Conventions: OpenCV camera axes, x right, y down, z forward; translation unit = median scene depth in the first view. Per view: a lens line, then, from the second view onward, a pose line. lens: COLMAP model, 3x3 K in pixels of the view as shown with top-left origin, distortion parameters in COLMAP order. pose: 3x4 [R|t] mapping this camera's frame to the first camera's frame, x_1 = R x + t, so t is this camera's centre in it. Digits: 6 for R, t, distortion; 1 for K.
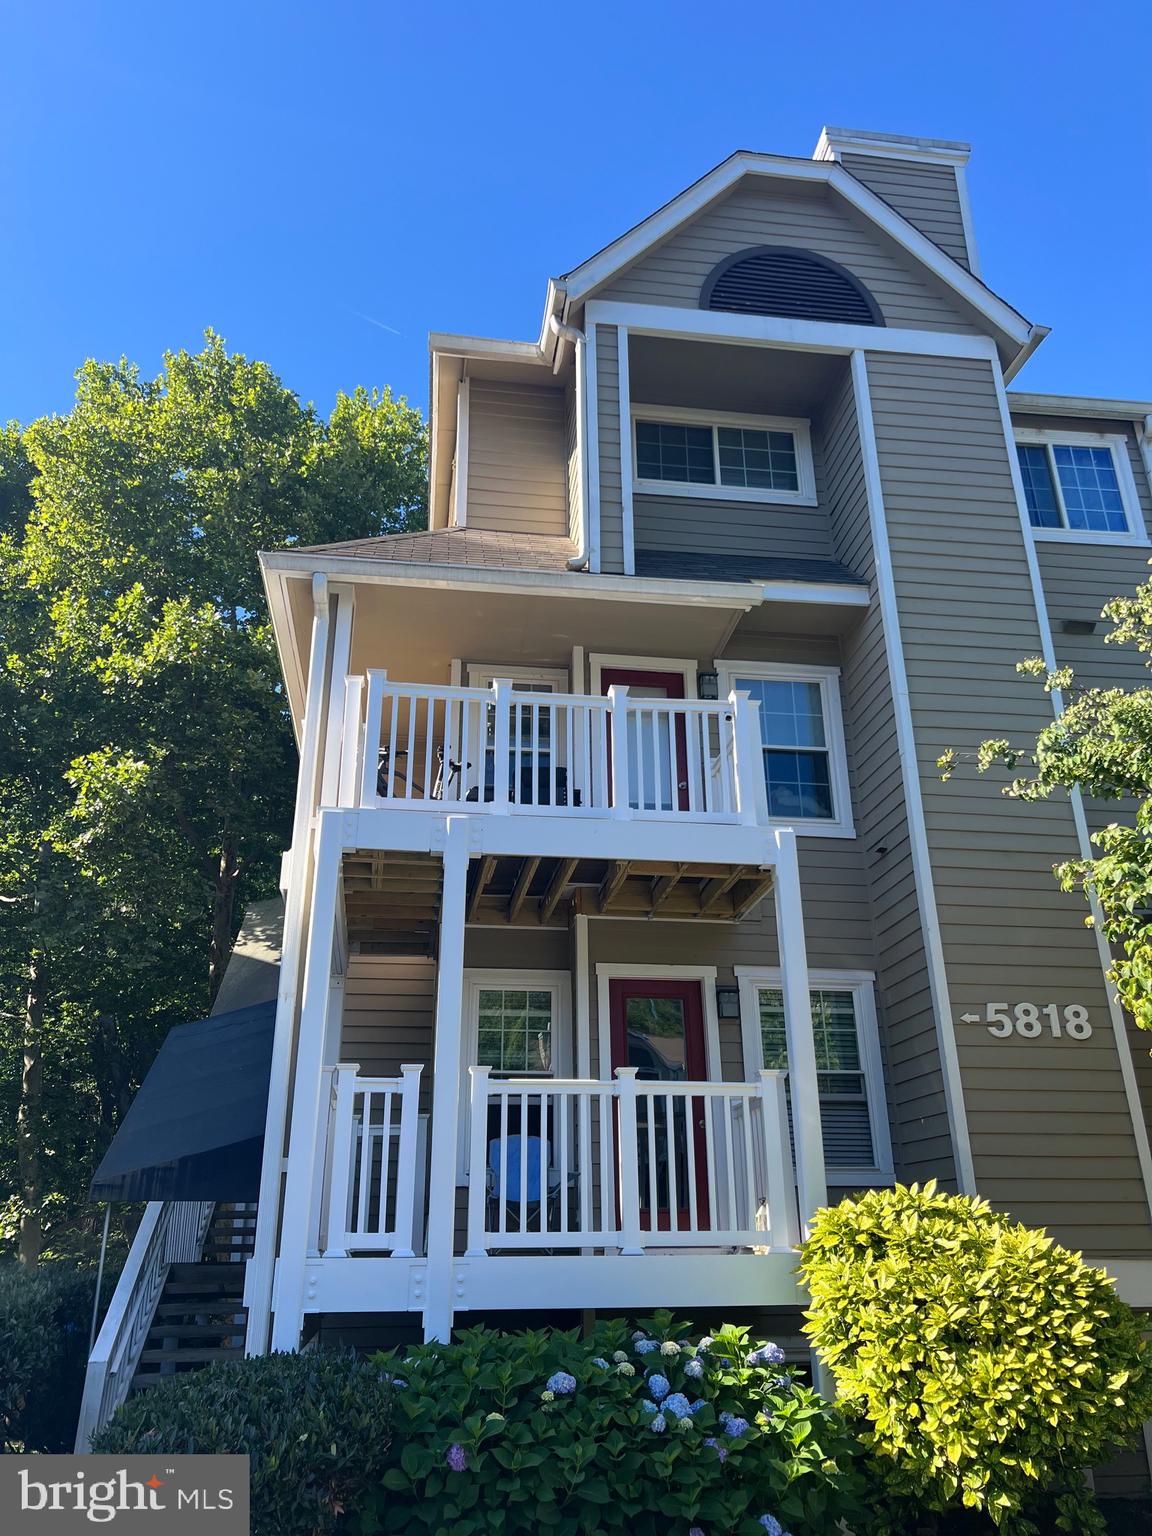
lens RADIAL K [[1141.2, 0, 576.0], [0, 1141.2, 768.0], [0, 0, 1]] dist [0.057755, -0.071548]
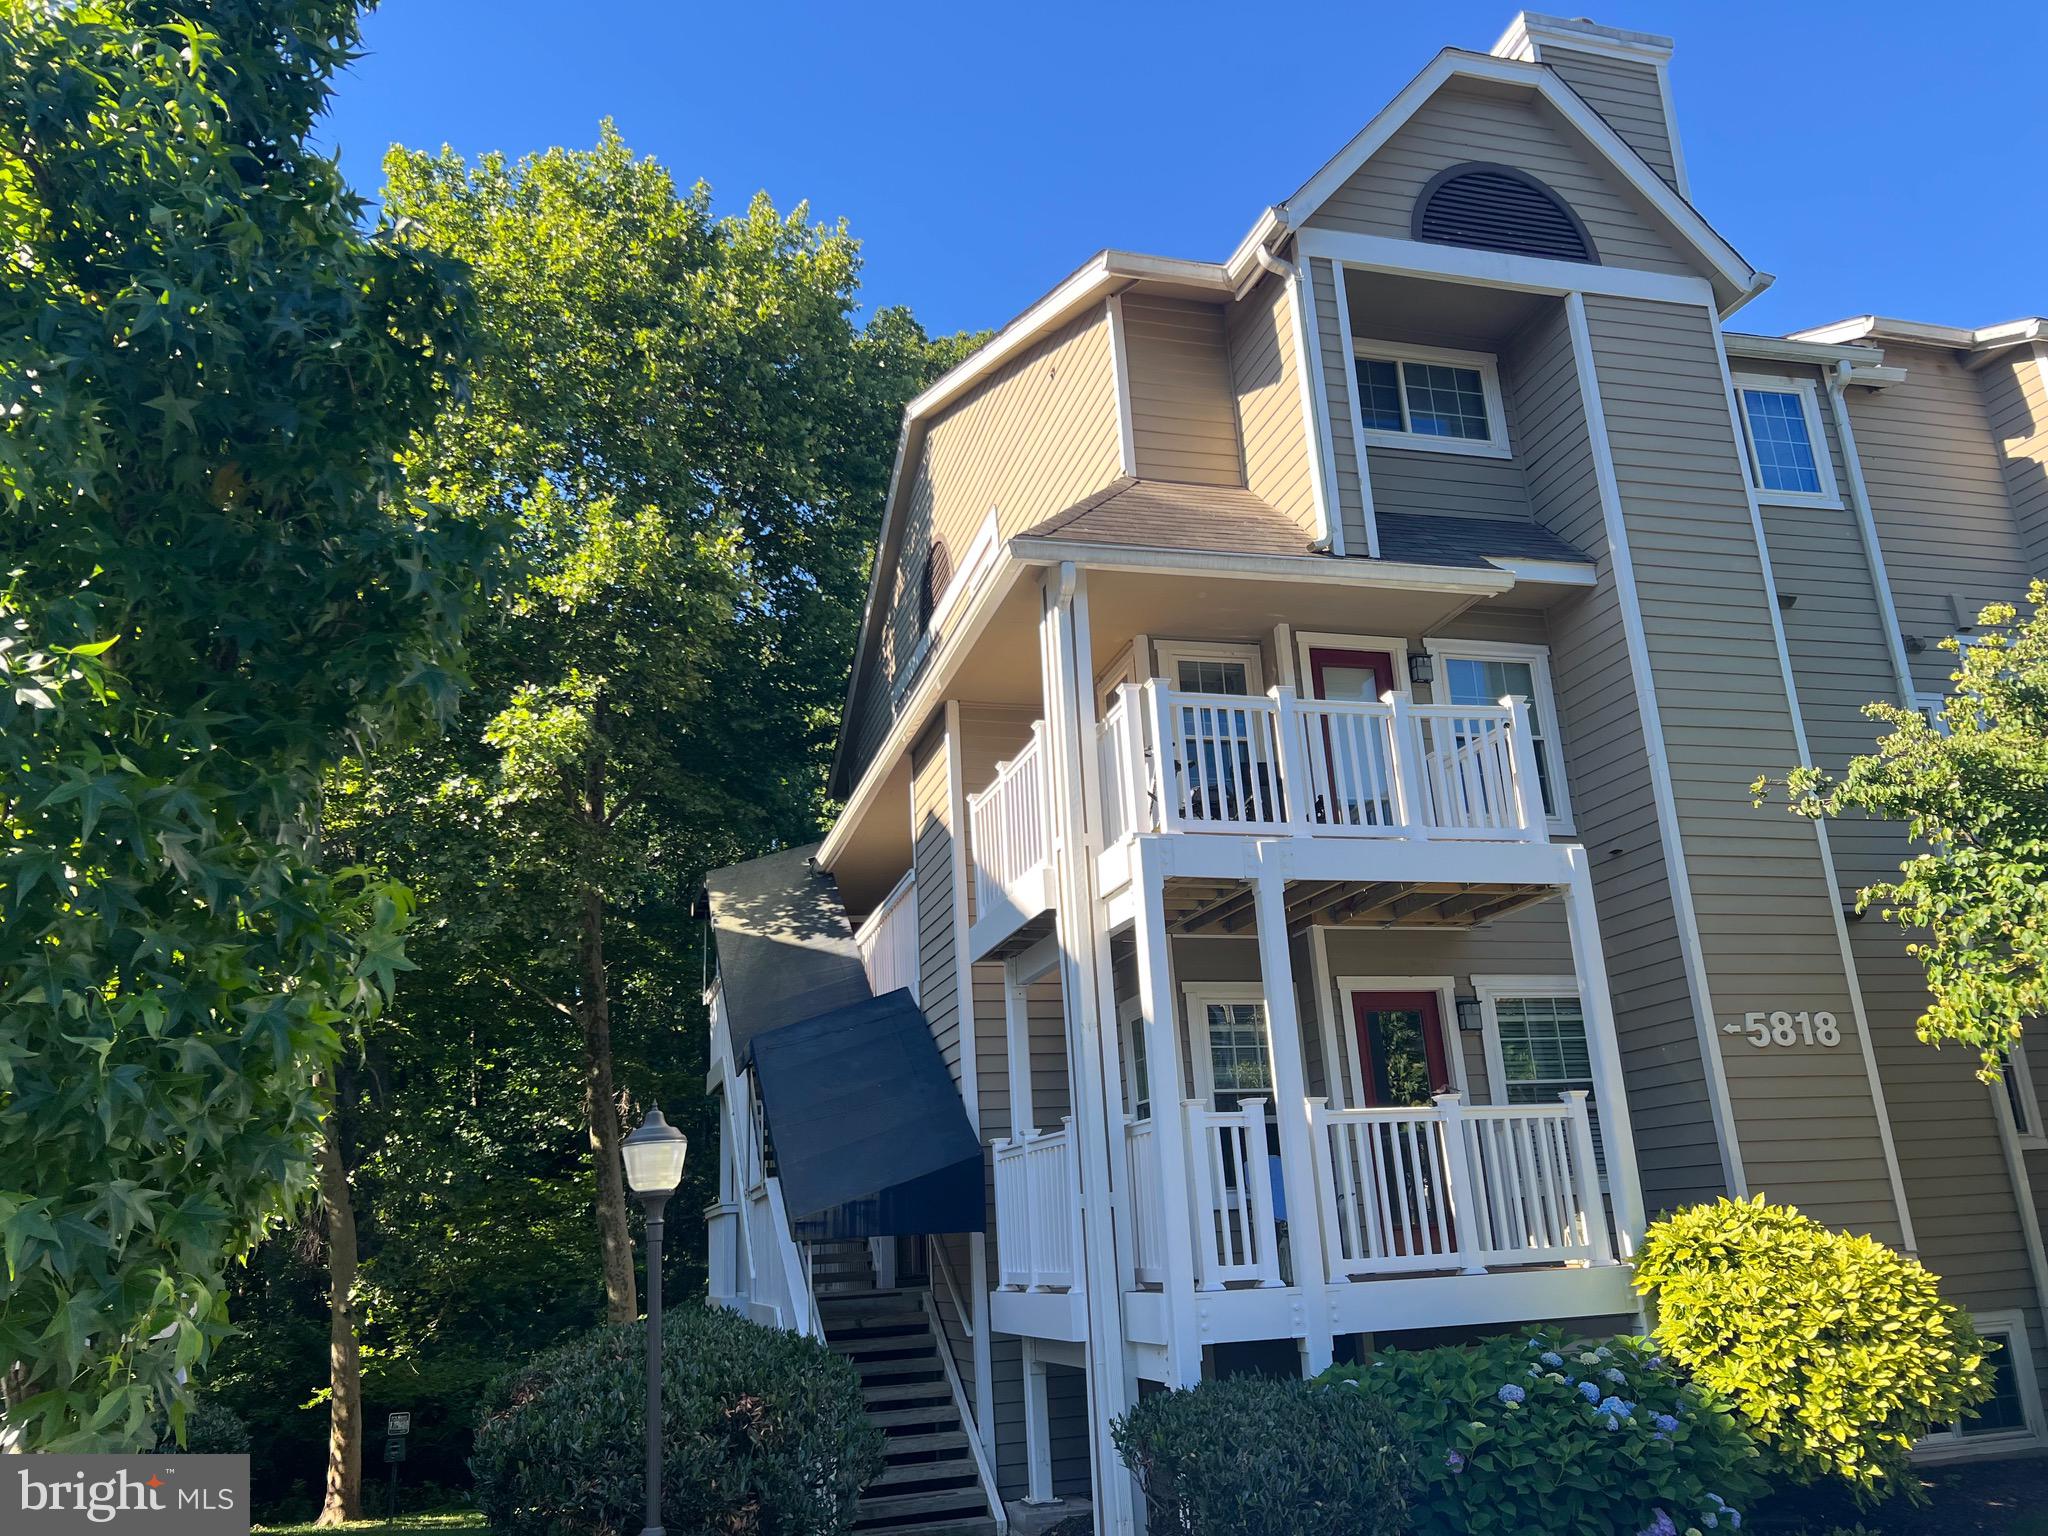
lens RADIAL K [[1521.7, 0, 1024.0], [0, 1521.7, 768.0], [0, 0, 1]] dist [0.057755, -0.071548]
pose [[0.990338, -0.002481, 0.138652, -0.444778], [-0.010448, 0.995663, 0.092447, -0.123422], [-0.138280, -0.093002, 0.986017, -0.208052]]
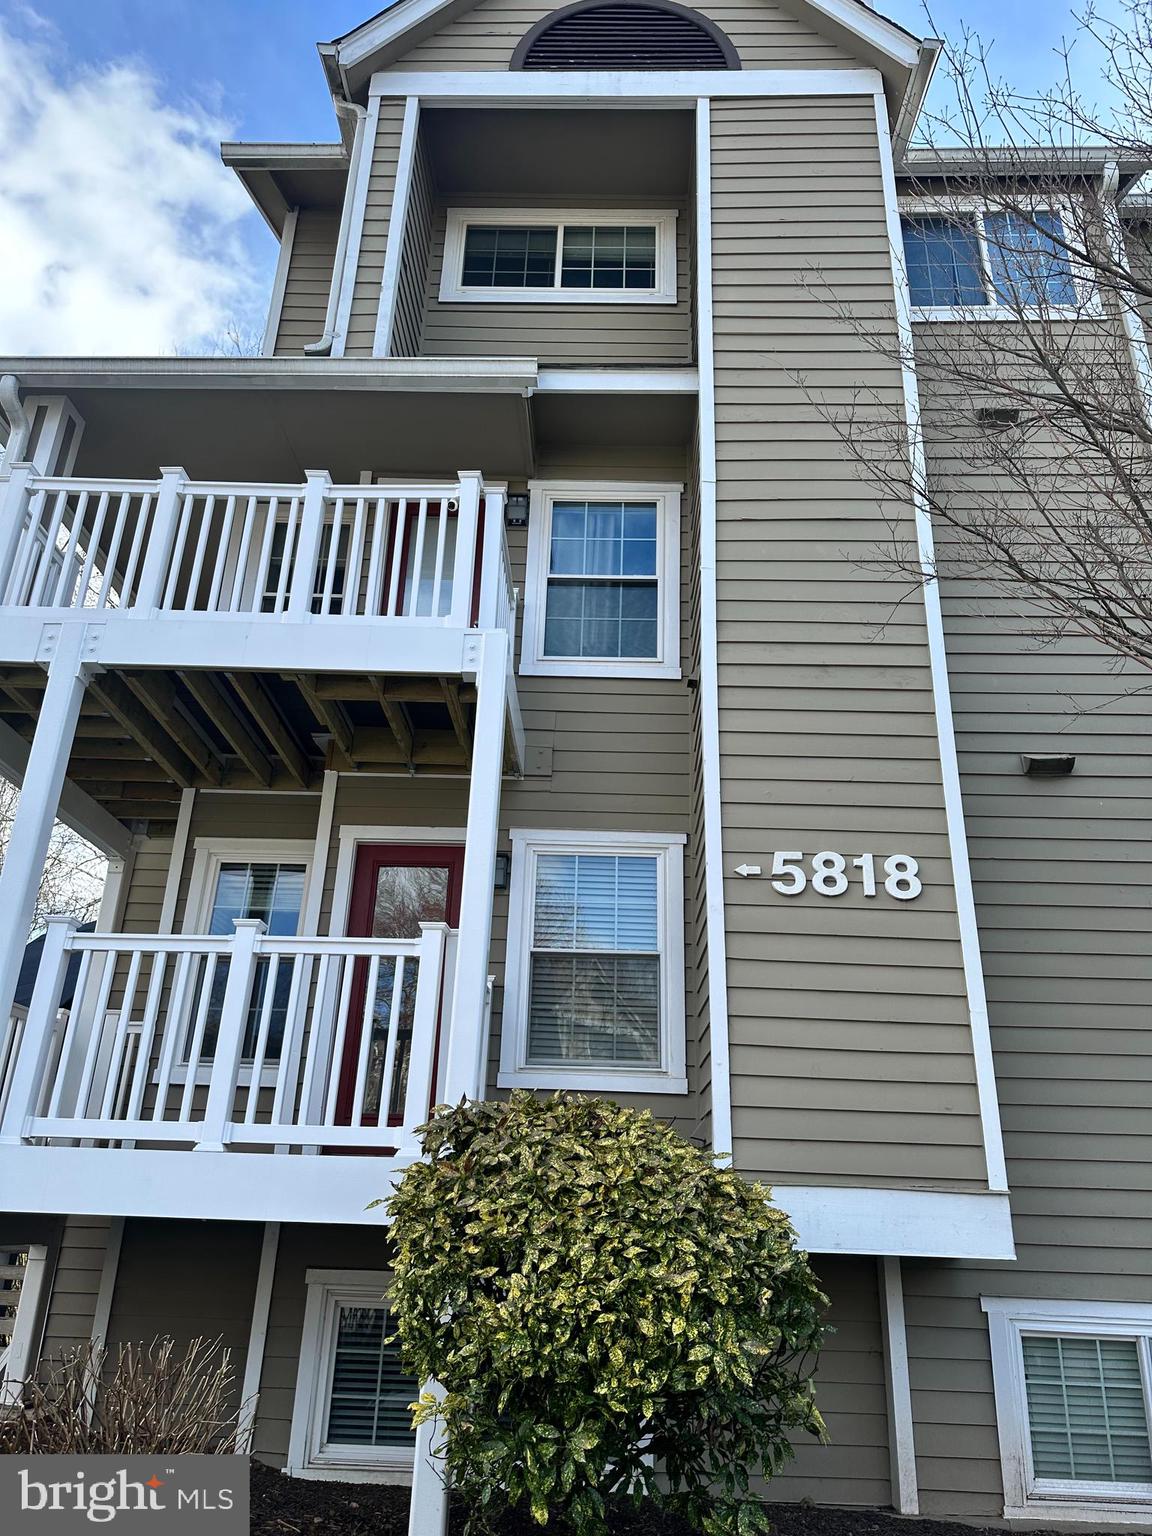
lens RADIAL K [[1073.4, 0, 576.0], [0, 1073.4, 768.0], [0, 0, 1]] dist [0.060913, -0.066762]
pose [[0.985306, -0.025928, -0.168818, 0.347222], [0.025255, 0.999662, -0.006132, 0.149284], [0.168920, 0.001778, 0.985628, 0.276057]]
